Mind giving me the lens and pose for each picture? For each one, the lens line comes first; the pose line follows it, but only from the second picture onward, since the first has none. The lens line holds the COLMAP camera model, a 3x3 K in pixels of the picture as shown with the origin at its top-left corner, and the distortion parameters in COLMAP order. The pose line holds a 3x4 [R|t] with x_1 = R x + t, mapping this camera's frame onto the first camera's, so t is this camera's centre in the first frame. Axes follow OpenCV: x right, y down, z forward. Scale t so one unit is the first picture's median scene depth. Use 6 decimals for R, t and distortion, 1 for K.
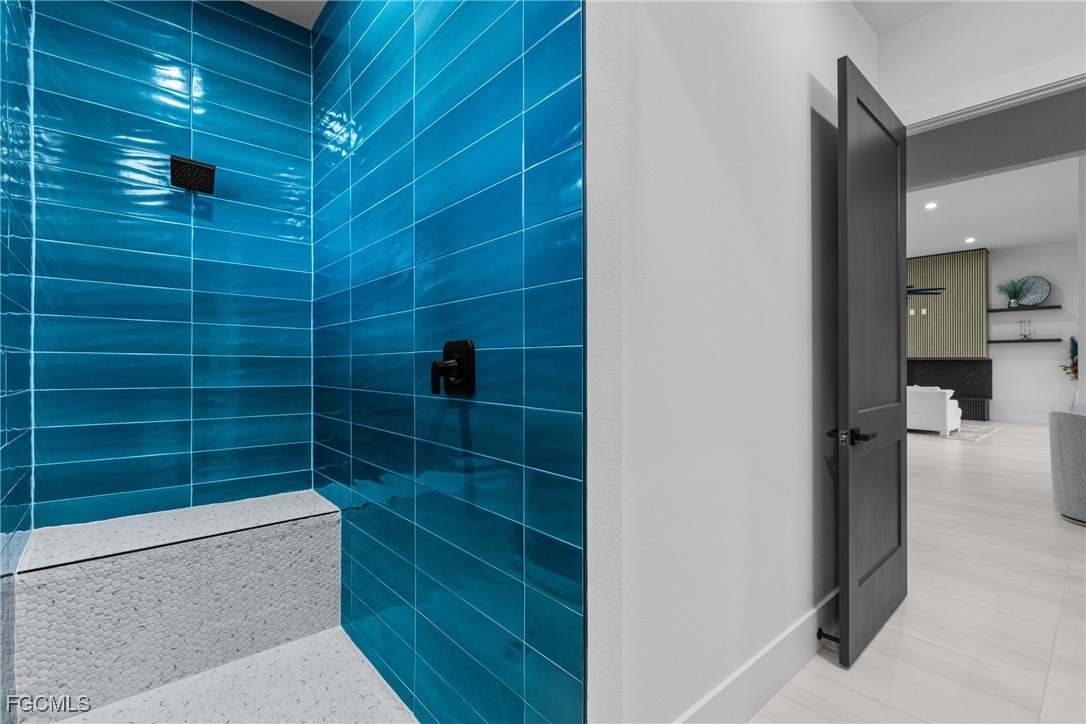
lens RADIAL K [[488.8, 0, 542.1], [0, 488.8, 358.7], [0, 0, 1]] dist [-0.000780, -0.000136]
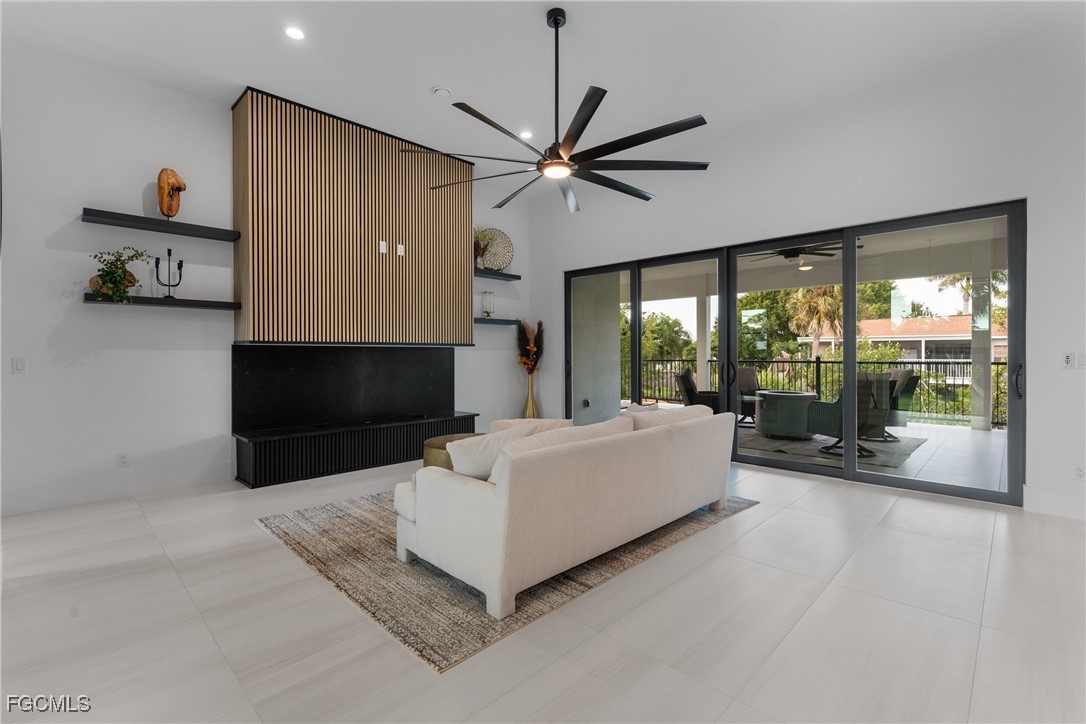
lens RADIAL K [[488.8, 0, 540.4], [0, 488.8, 355.3], [0, 0, 1]] dist [-0.000780, -0.000136]
pose [[-0.075456, -0.004670, 0.997138, 0.300530], [0.001766, 0.999987, 0.004817, 0.008462], [-0.997148, 0.002124, -0.075446, 0.969974]]
